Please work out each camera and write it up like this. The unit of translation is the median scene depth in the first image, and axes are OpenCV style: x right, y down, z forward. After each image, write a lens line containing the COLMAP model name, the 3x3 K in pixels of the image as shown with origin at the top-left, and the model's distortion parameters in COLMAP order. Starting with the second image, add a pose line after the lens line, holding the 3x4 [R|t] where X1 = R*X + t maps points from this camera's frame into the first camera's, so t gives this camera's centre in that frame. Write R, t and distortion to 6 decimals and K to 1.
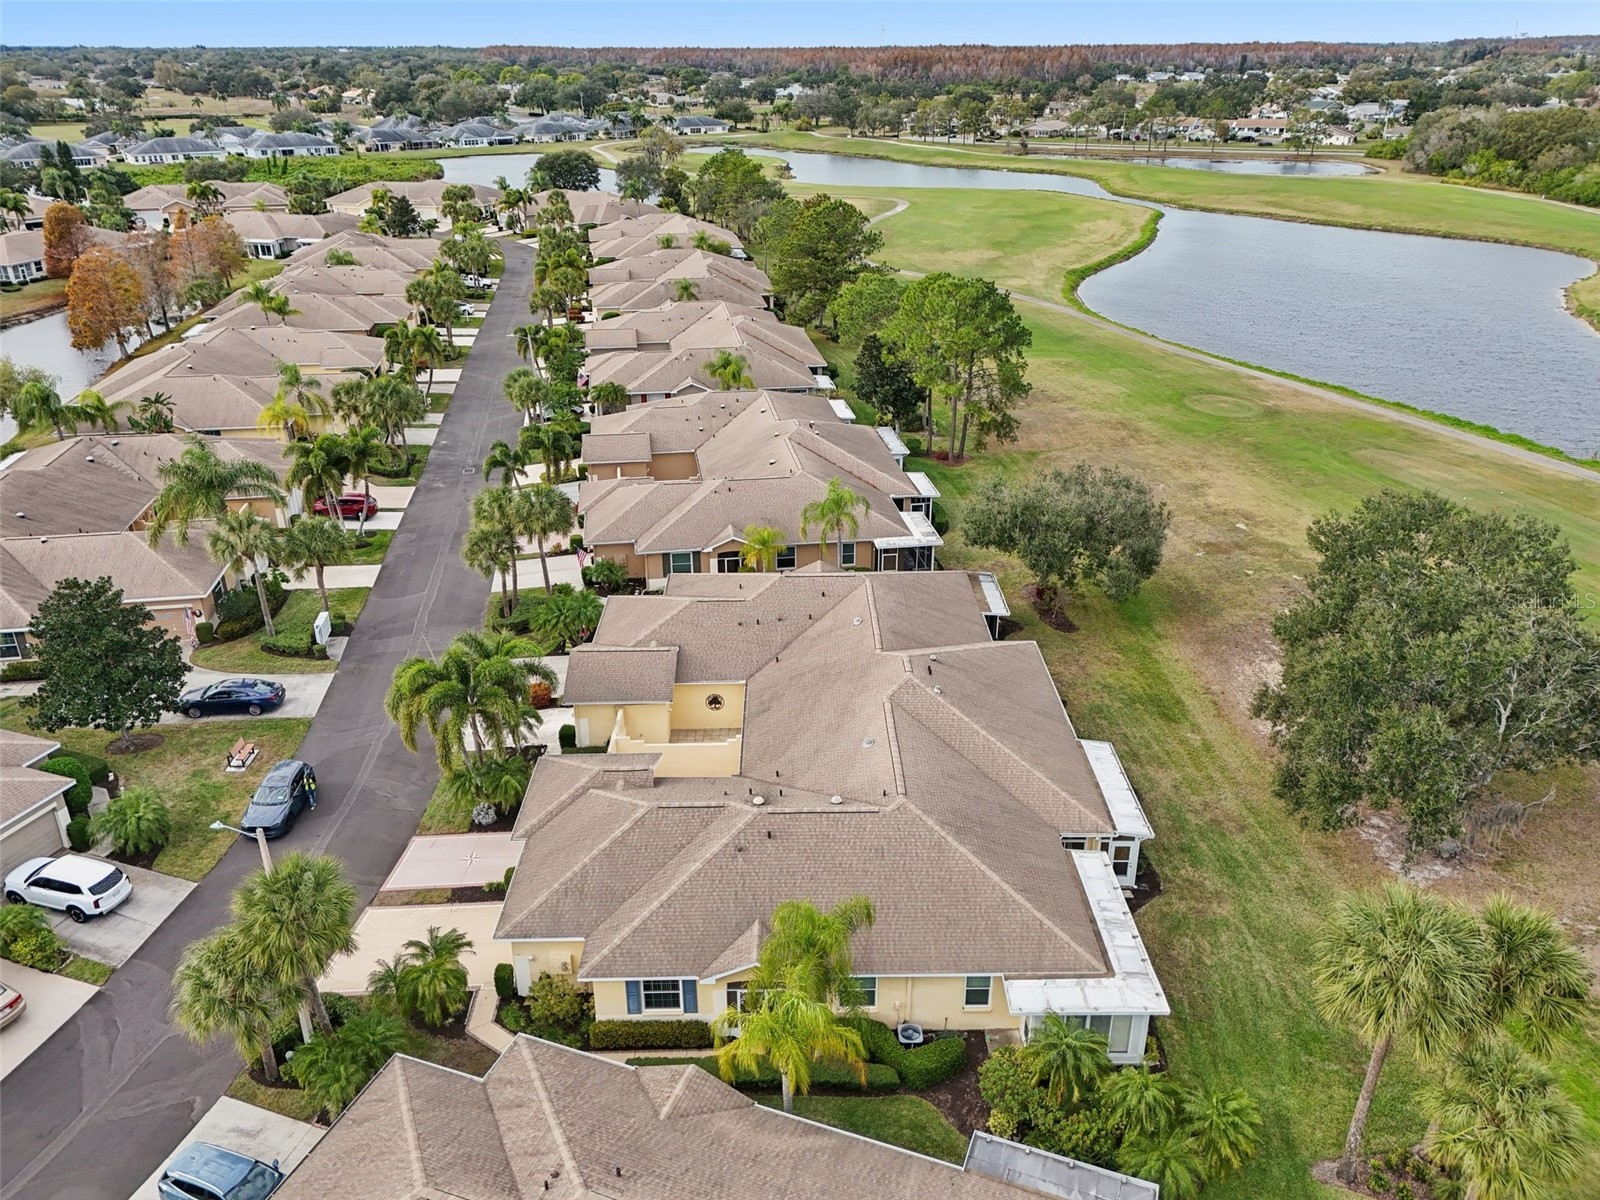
lens RADIAL K [[1201.6, 0, 800.0], [0, 1201.6, 600.0], [0, 0, 1]] dist [0.071985, -0.069212]
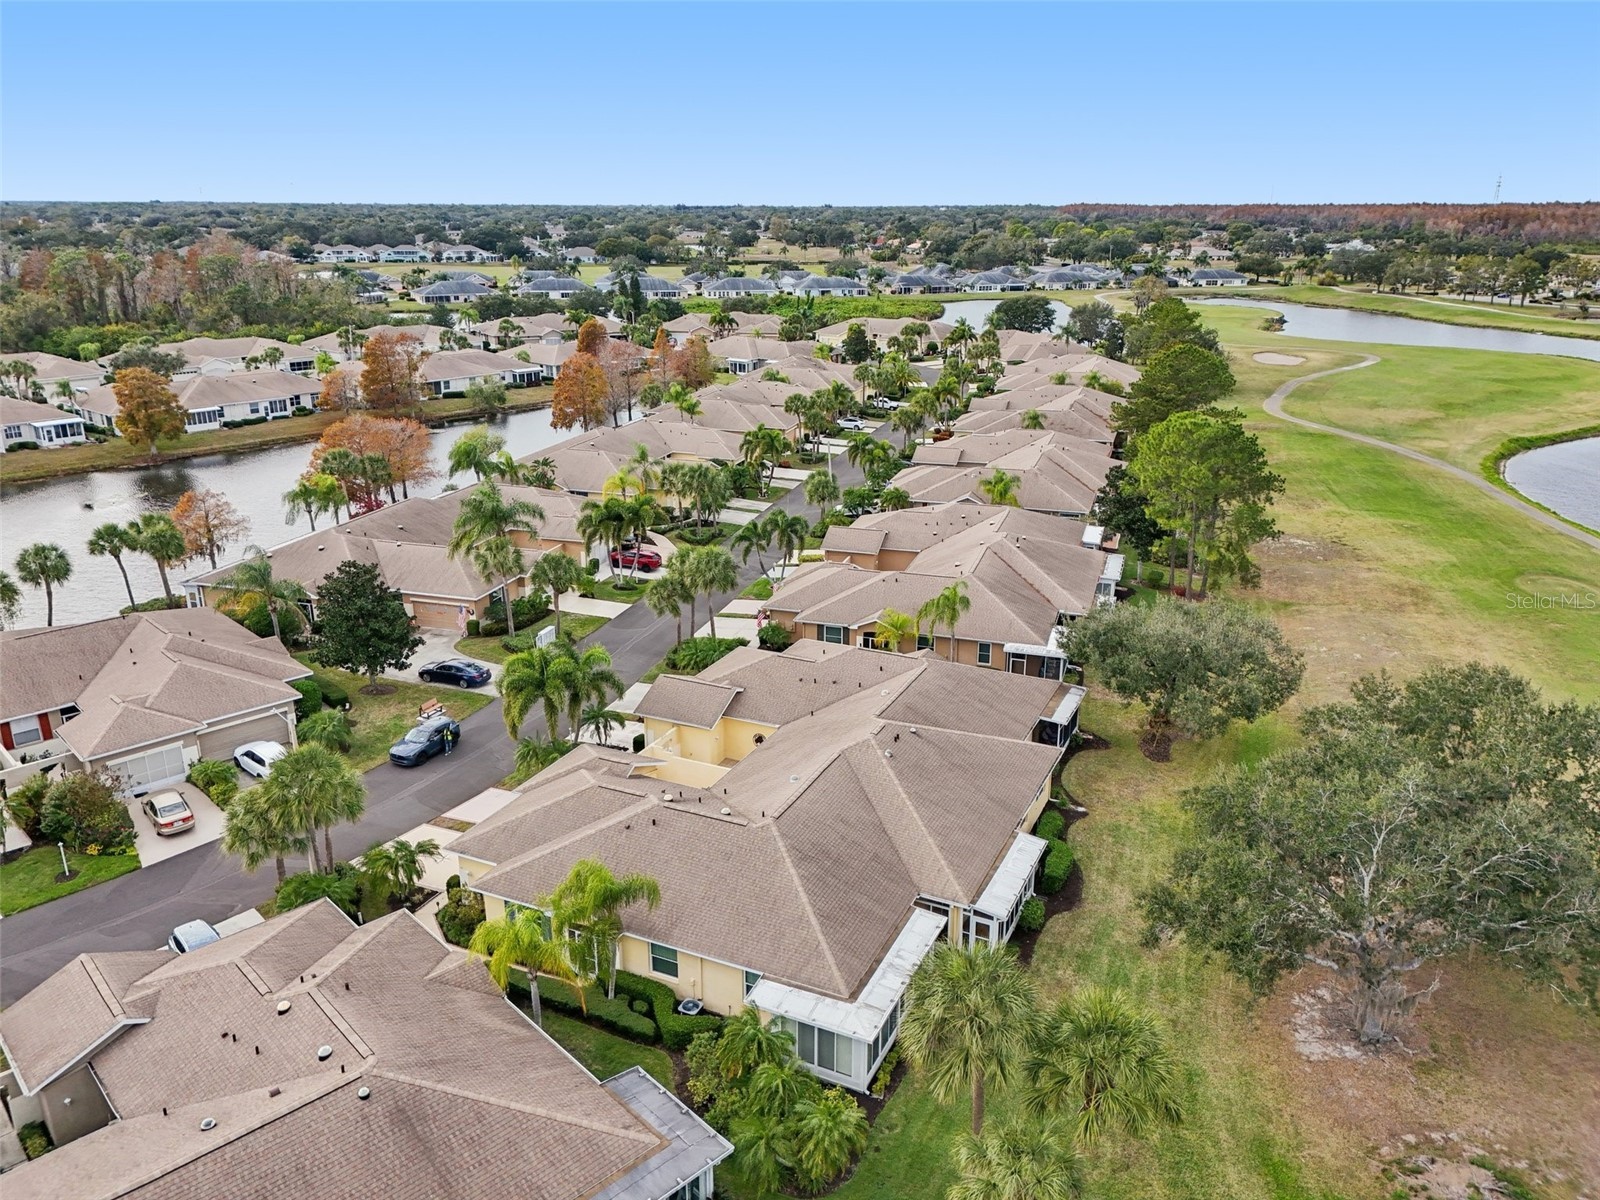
lens RADIAL K [[1183.5, 0, 800.0], [0, 1183.5, 600.0], [0, 0, 1]] dist [0.103763, -0.118623]
pose [[0.900388, 0.143511, -0.410739, 0.072318], [-0.187011, 0.980034, -0.067527, 0.003819], [0.392847, 0.137613, 0.909249, -0.007315]]
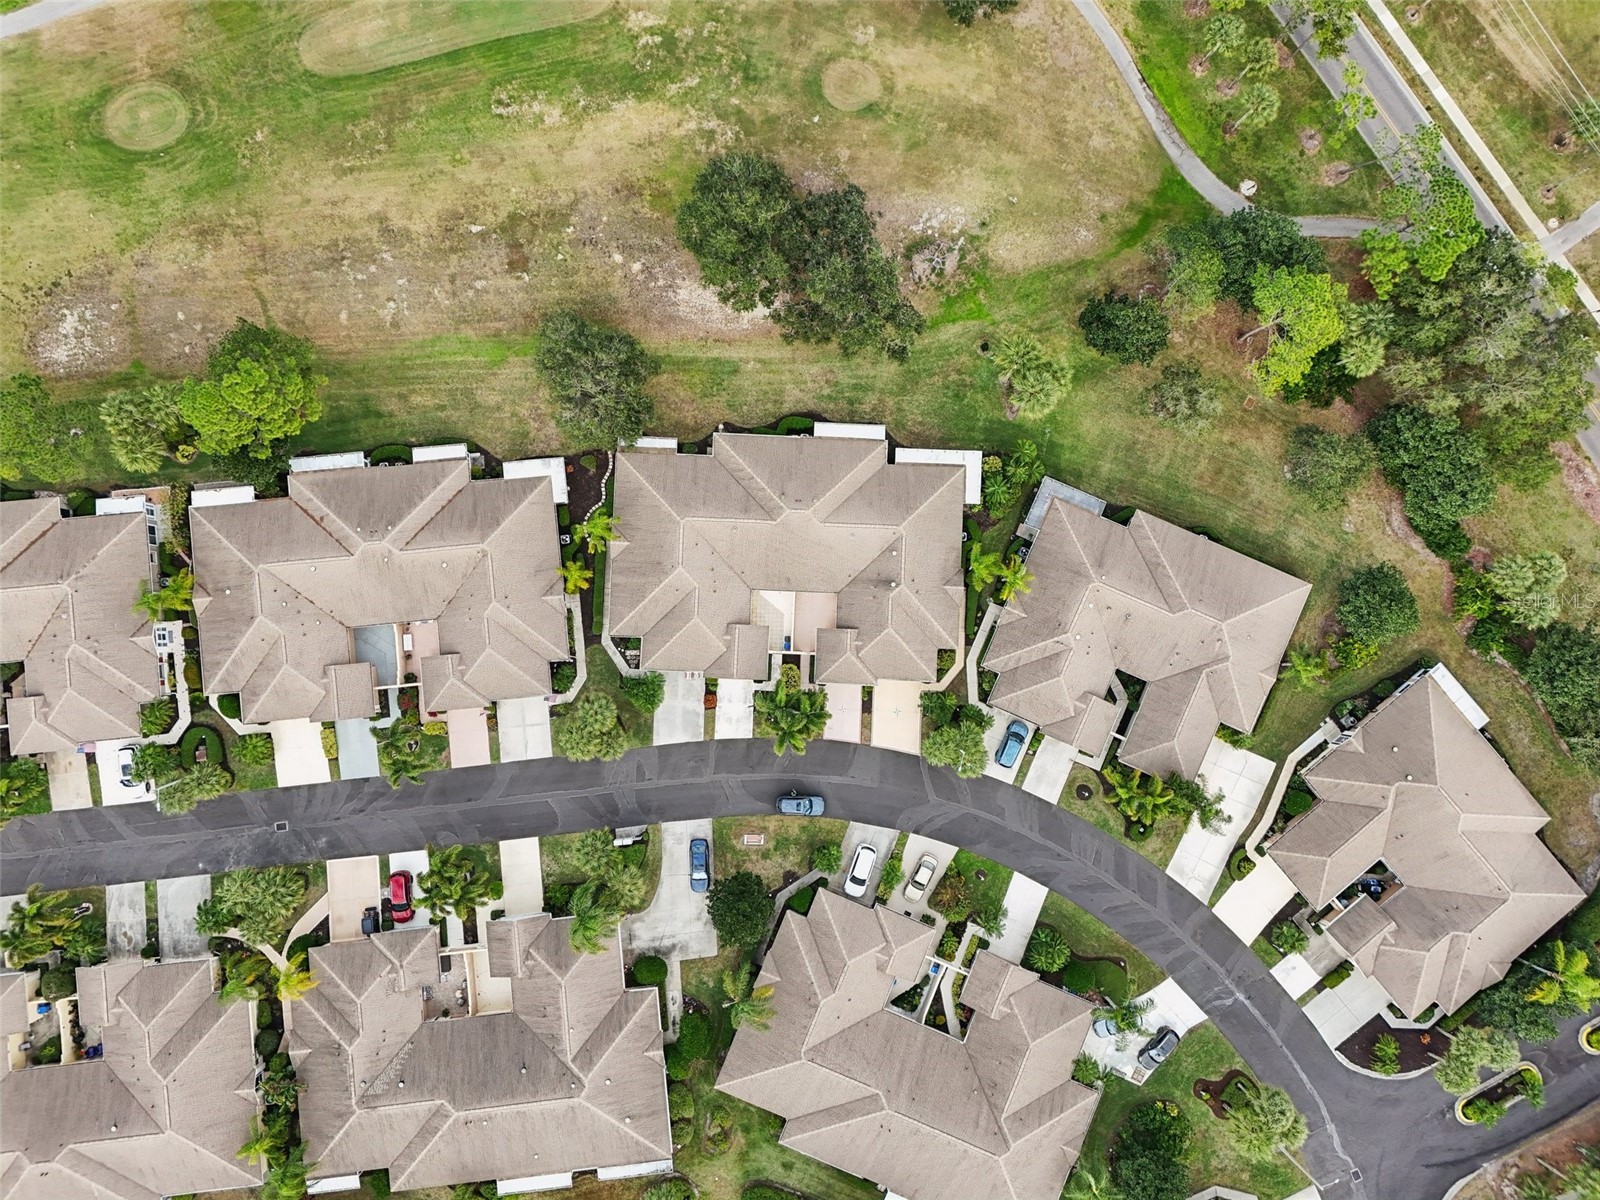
lens RADIAL K [[1183.5, 0, 800.0], [0, 1183.5, 600.0], [0, 0, 1]] dist [0.103763, -0.118623]
pose [[0.044938, -0.997935, 0.045897, -0.027081], [0.392504, 0.059886, 0.917799, -0.291352], [-0.918652, -0.023230, 0.394384, 0.028639]]
